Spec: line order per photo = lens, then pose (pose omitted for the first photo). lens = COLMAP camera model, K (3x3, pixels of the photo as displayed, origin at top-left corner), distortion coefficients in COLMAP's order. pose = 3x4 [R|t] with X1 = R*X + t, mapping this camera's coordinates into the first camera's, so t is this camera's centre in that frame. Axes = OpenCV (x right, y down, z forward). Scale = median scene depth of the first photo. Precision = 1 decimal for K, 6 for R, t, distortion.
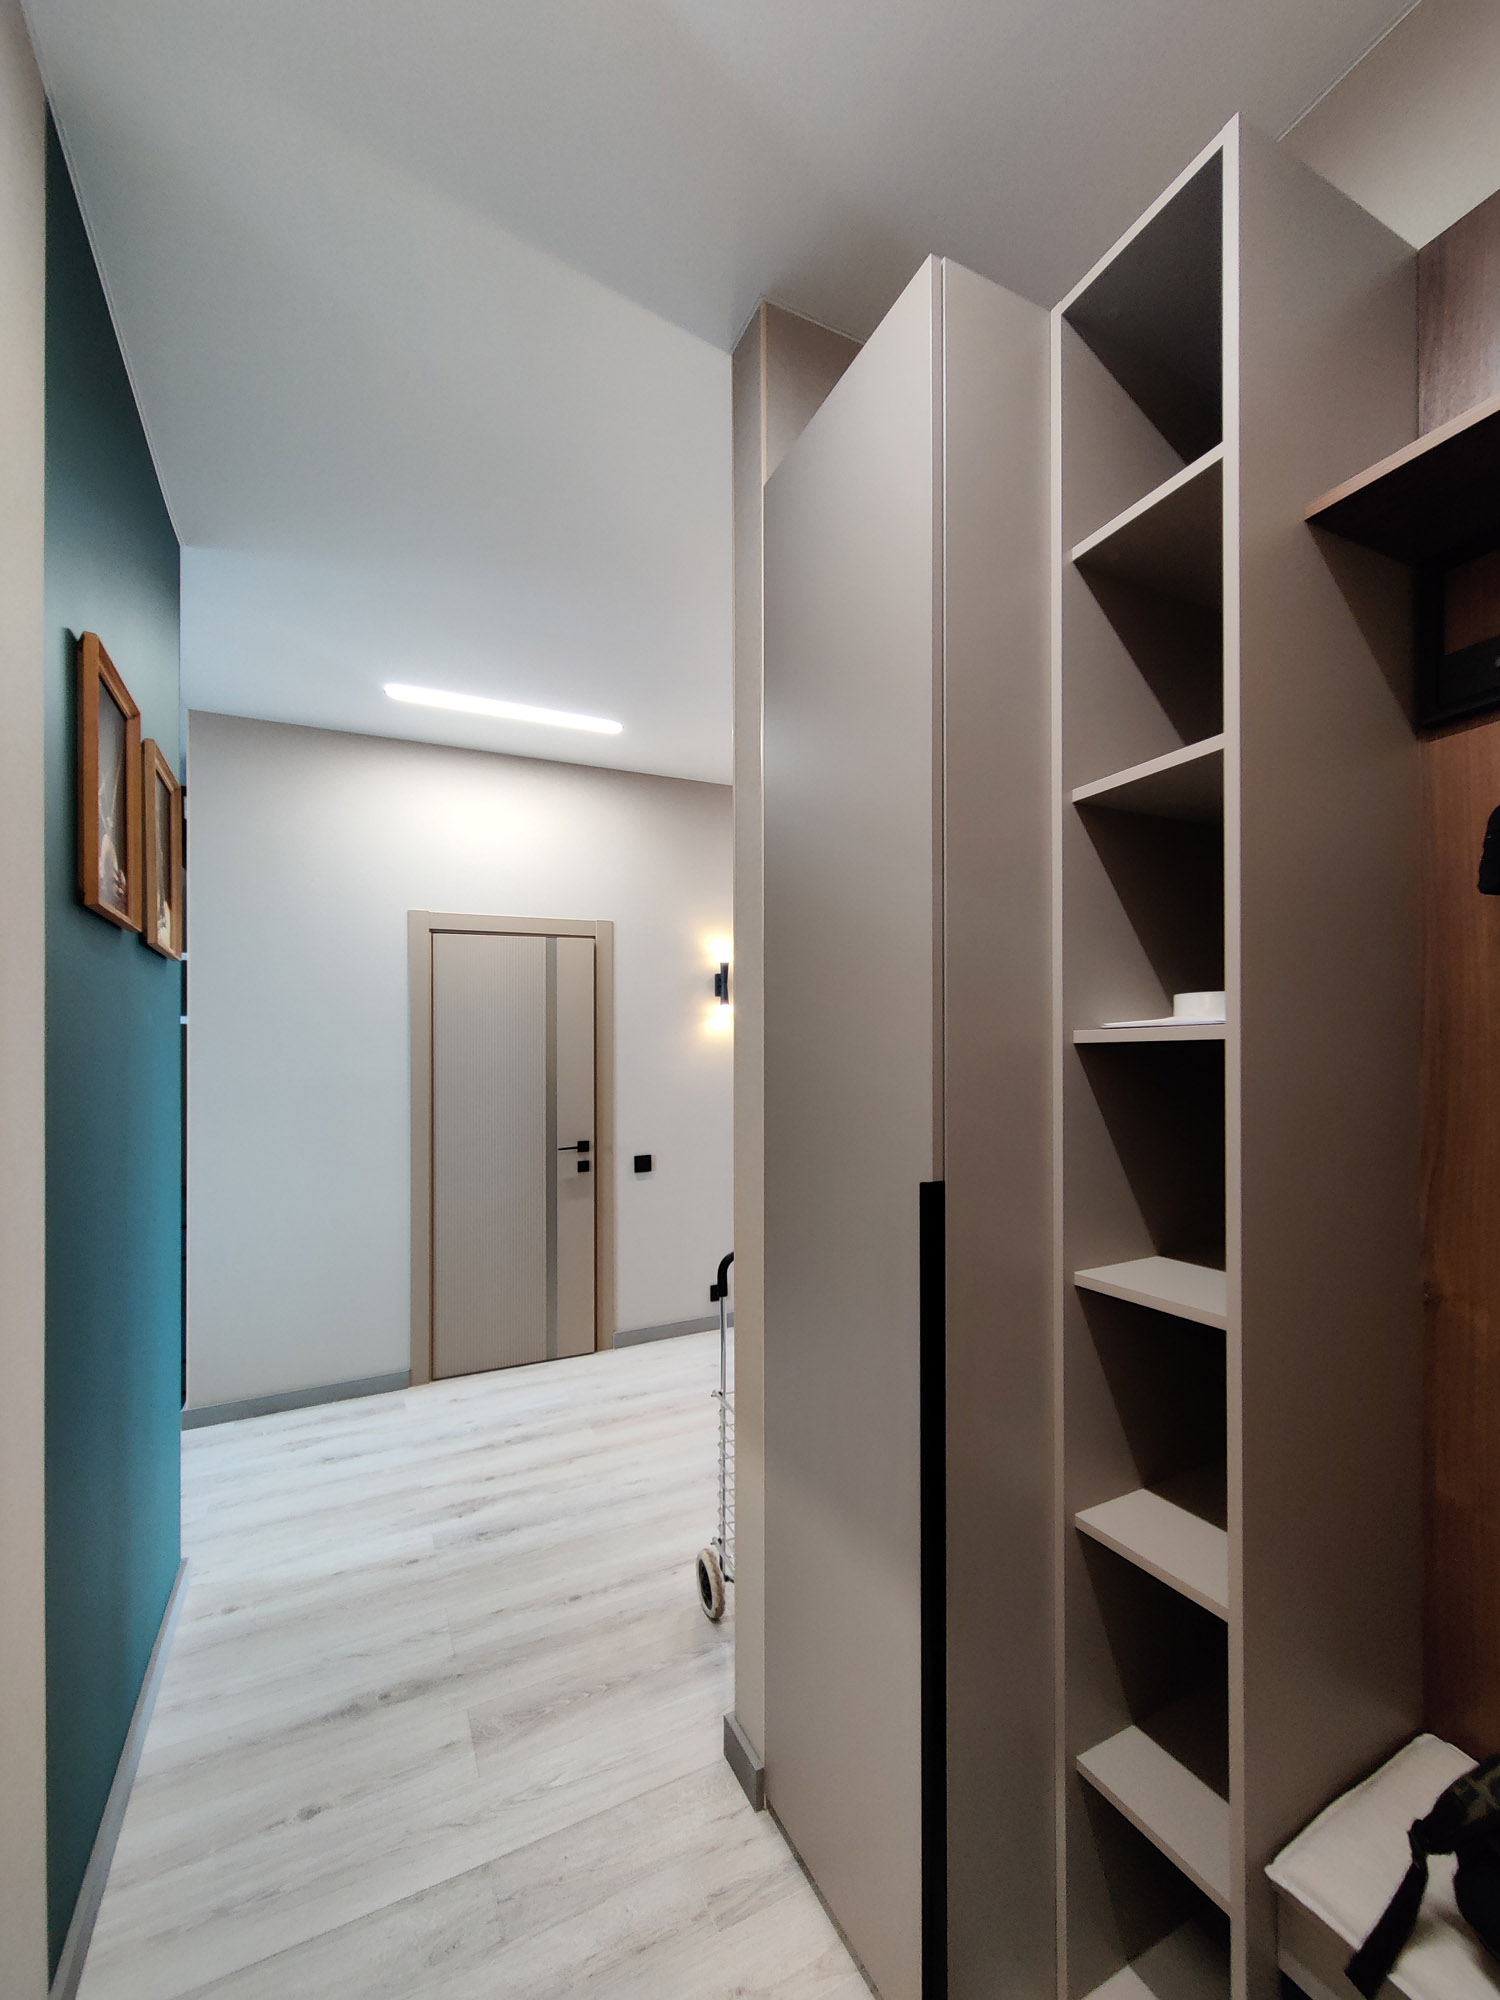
lens RADIAL K [[825.9, 0, 786.0], [0, 825.9, 1046.3], [0, 0, 1]] dist [0.008093, -0.000849]
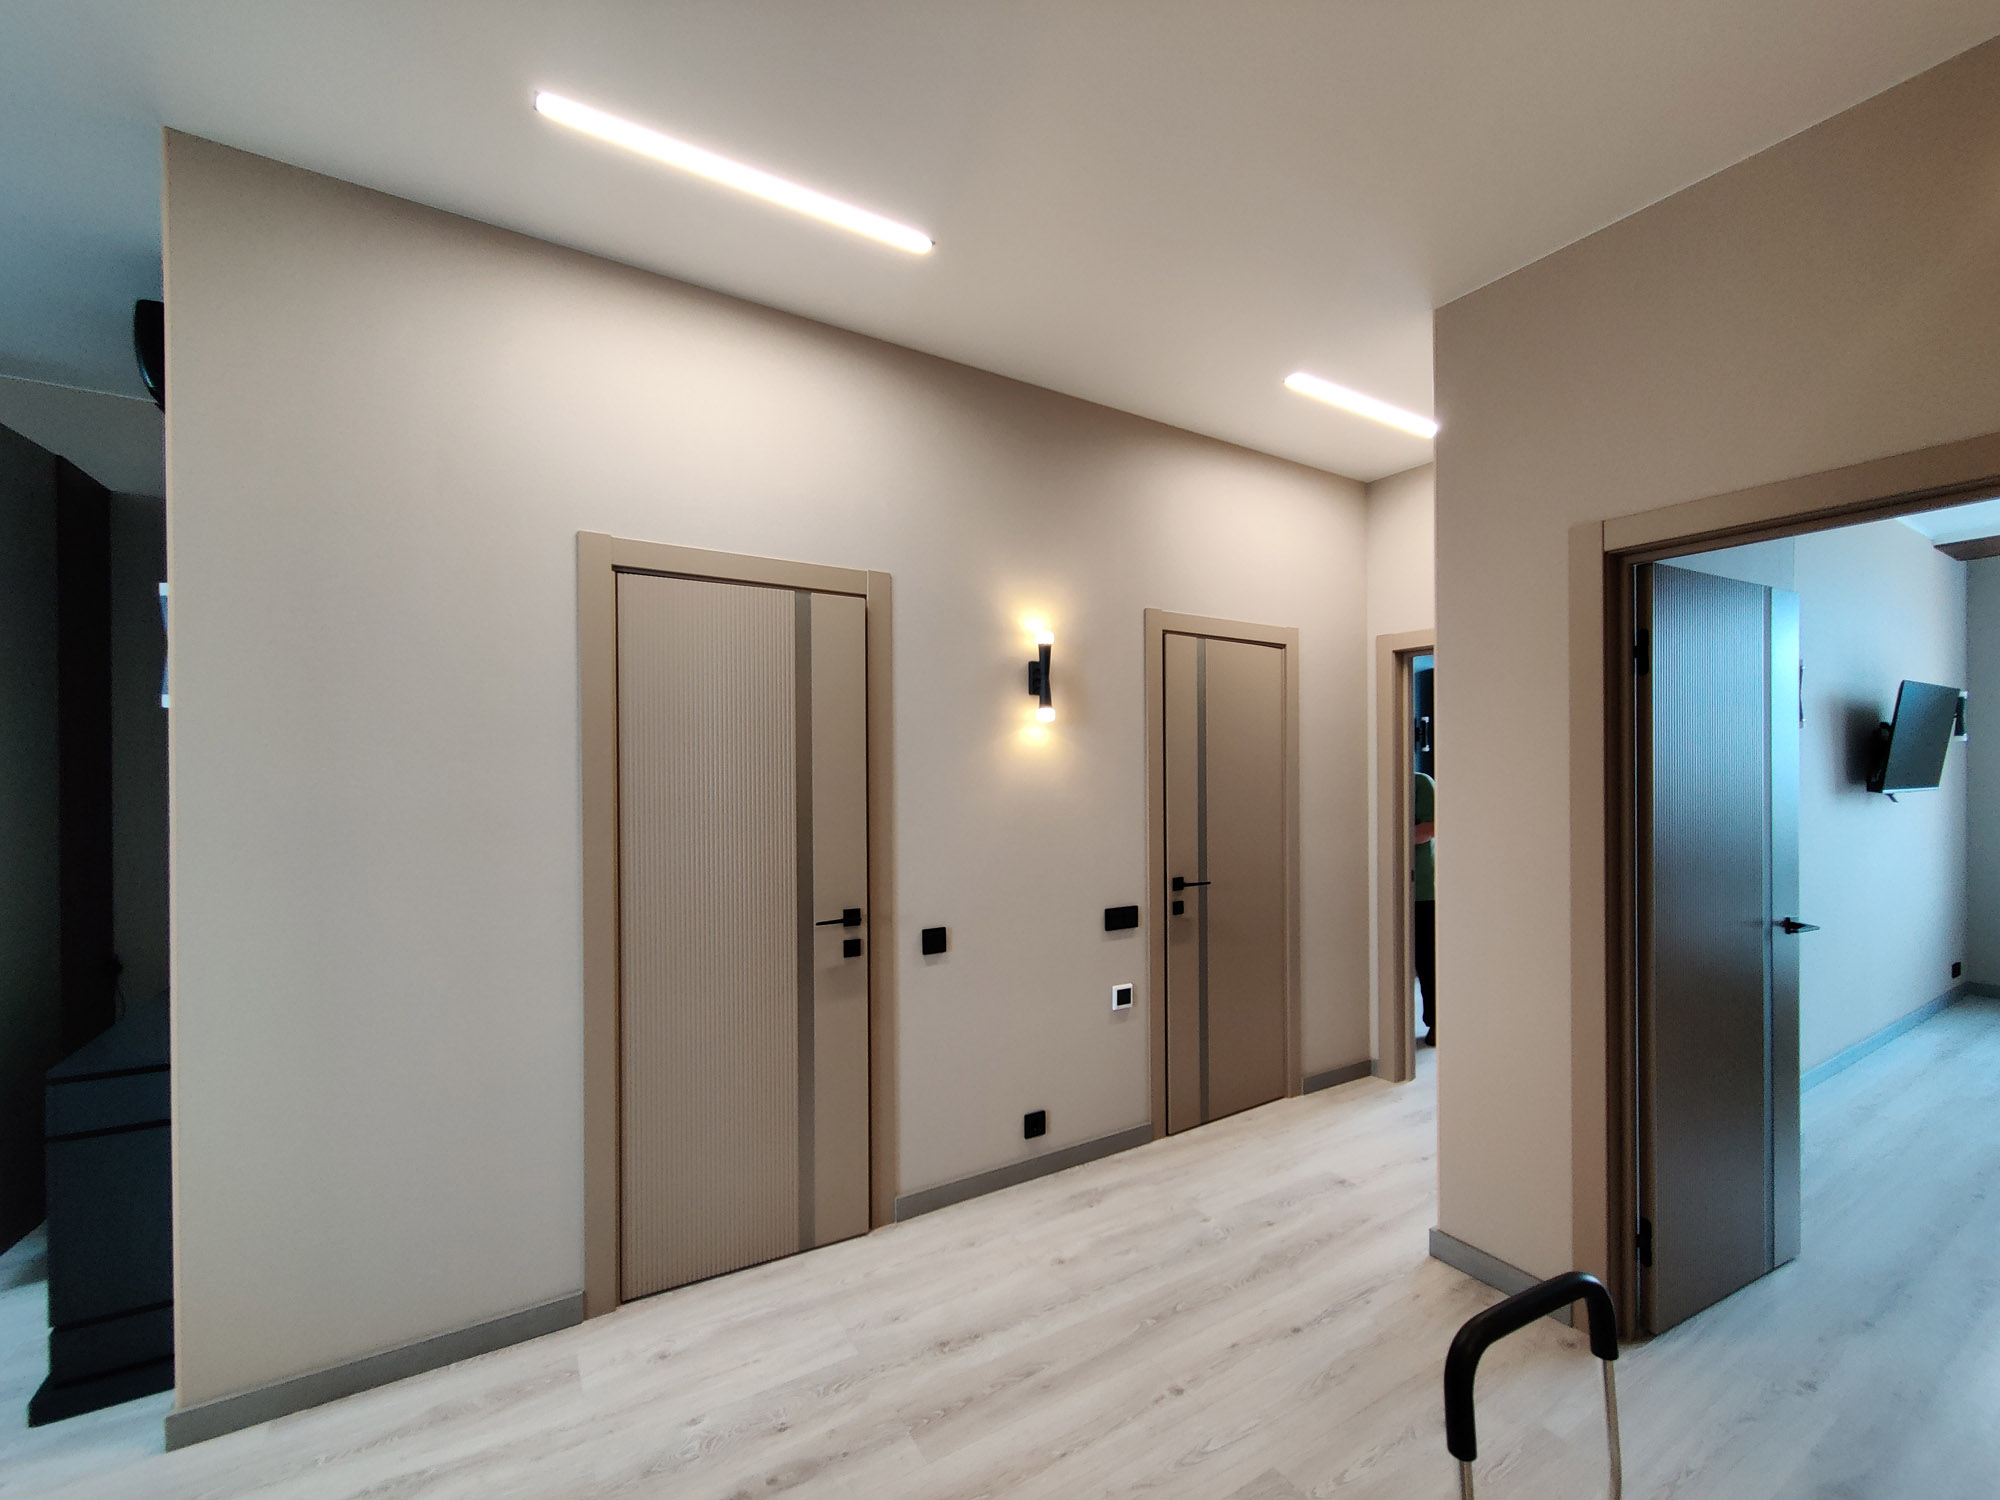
lens RADIAL K [[825.9, 0, 977.8], [0, 825.9, 782.9], [0, 0, 1]] dist [0.008093, -0.000849]
pose [[0.999251, 0.001959, 0.038656, -0.388533], [-0.002772, 0.999776, 0.020993, 0.003203], [-0.038606, -0.021084, 0.999032, 0.795624]]
